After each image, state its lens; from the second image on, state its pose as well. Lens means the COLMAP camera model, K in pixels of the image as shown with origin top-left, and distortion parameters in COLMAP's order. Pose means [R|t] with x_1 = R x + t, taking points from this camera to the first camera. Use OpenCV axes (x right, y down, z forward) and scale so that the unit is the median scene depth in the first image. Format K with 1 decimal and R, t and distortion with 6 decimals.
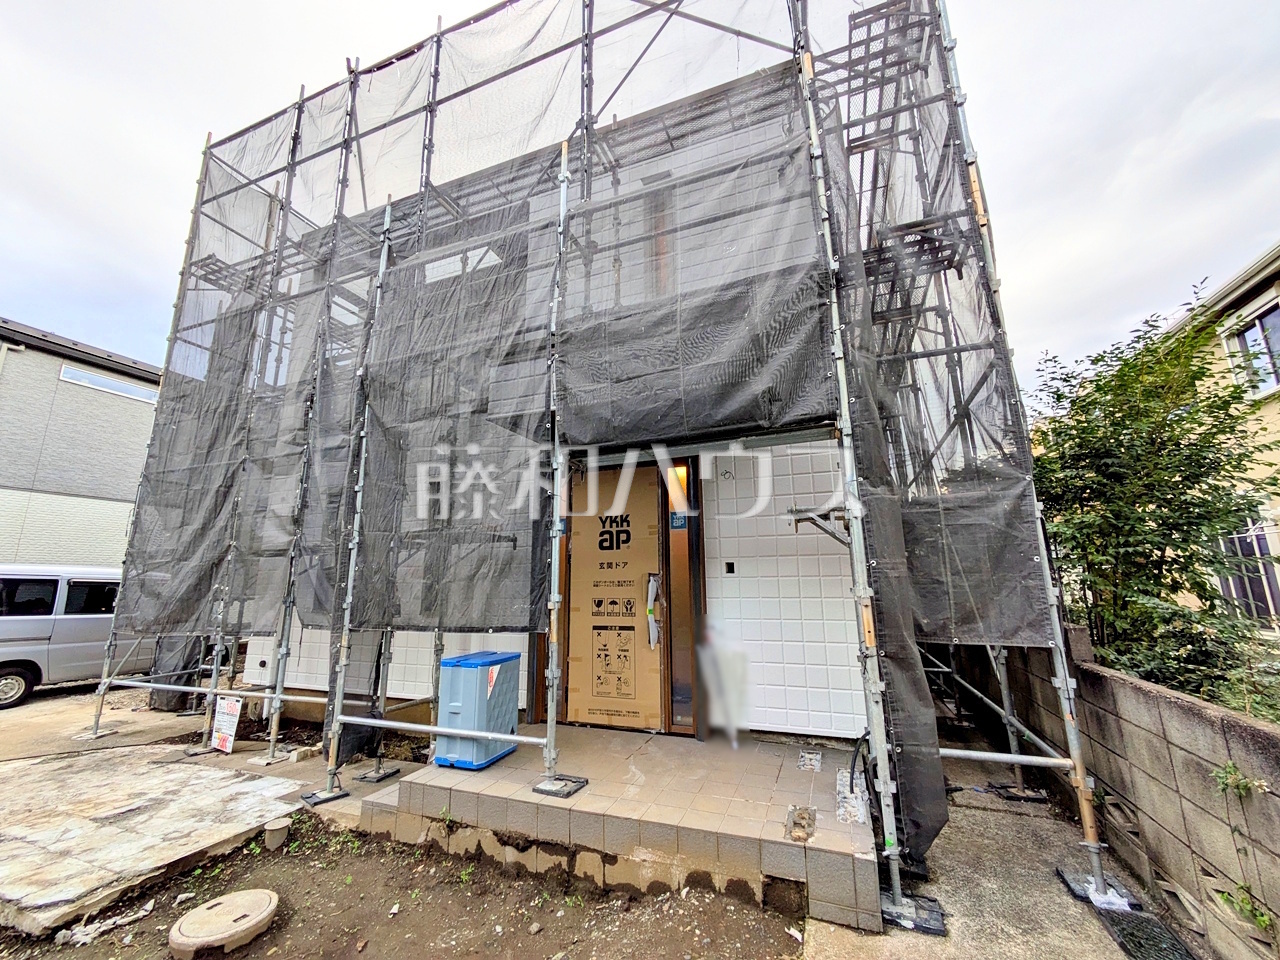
lens RADIAL K [[511.9, 0, 636.1], [0, 511.9, 478.7], [0, 0, 1]] dist [0.001220, 0.000143]
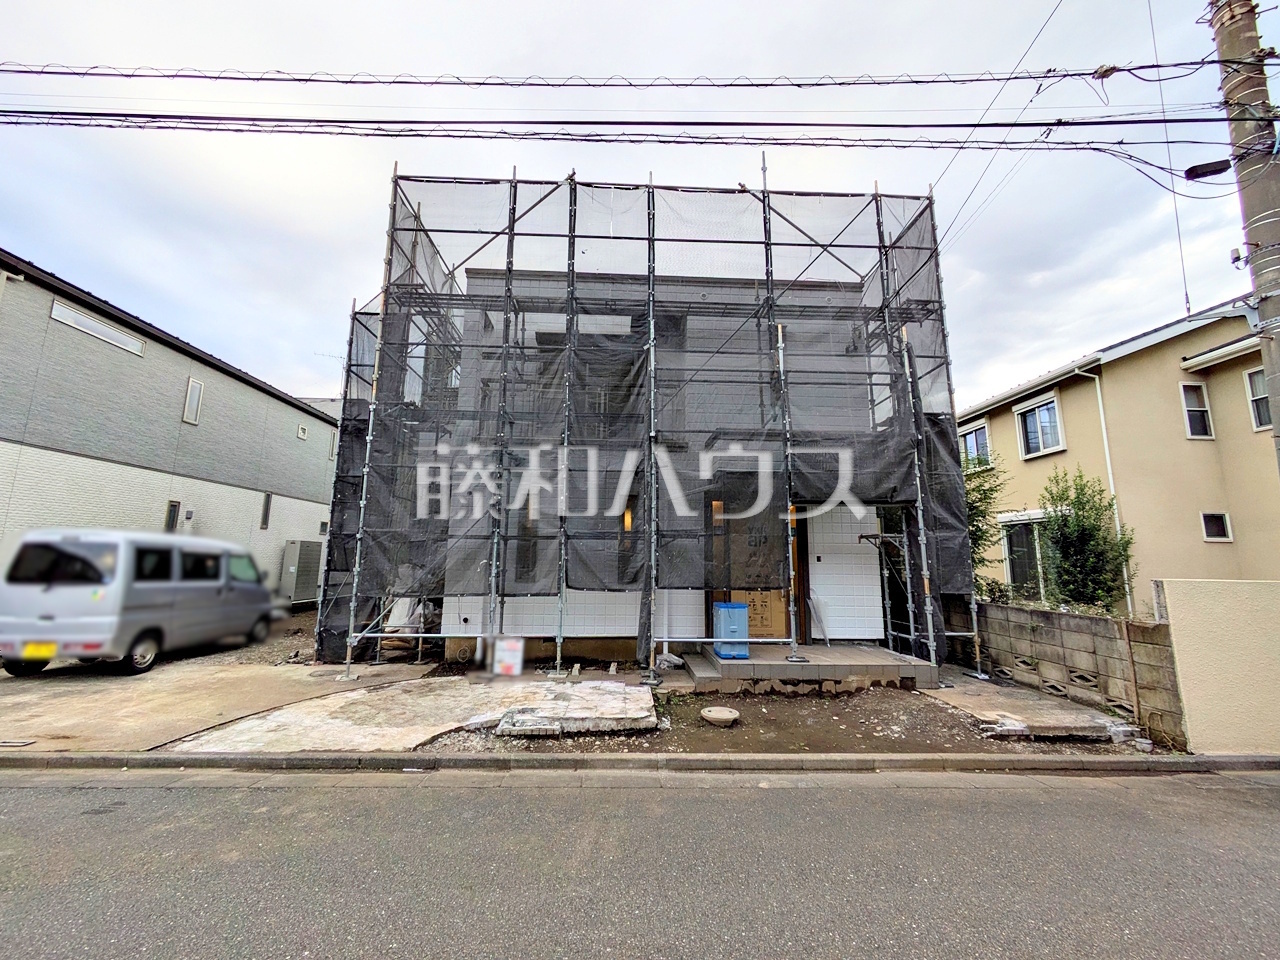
lens RADIAL K [[511.9, 0, 638.2], [0, 511.9, 481.3], [0, 0, 1]] dist [0.001220, 0.000143]
pose [[0.916420, 0.083646, 0.391379, -1.685758], [-0.102890, 0.994287, 0.028421, -0.140906], [-0.386766, -0.066314, 0.919791, -0.679822]]
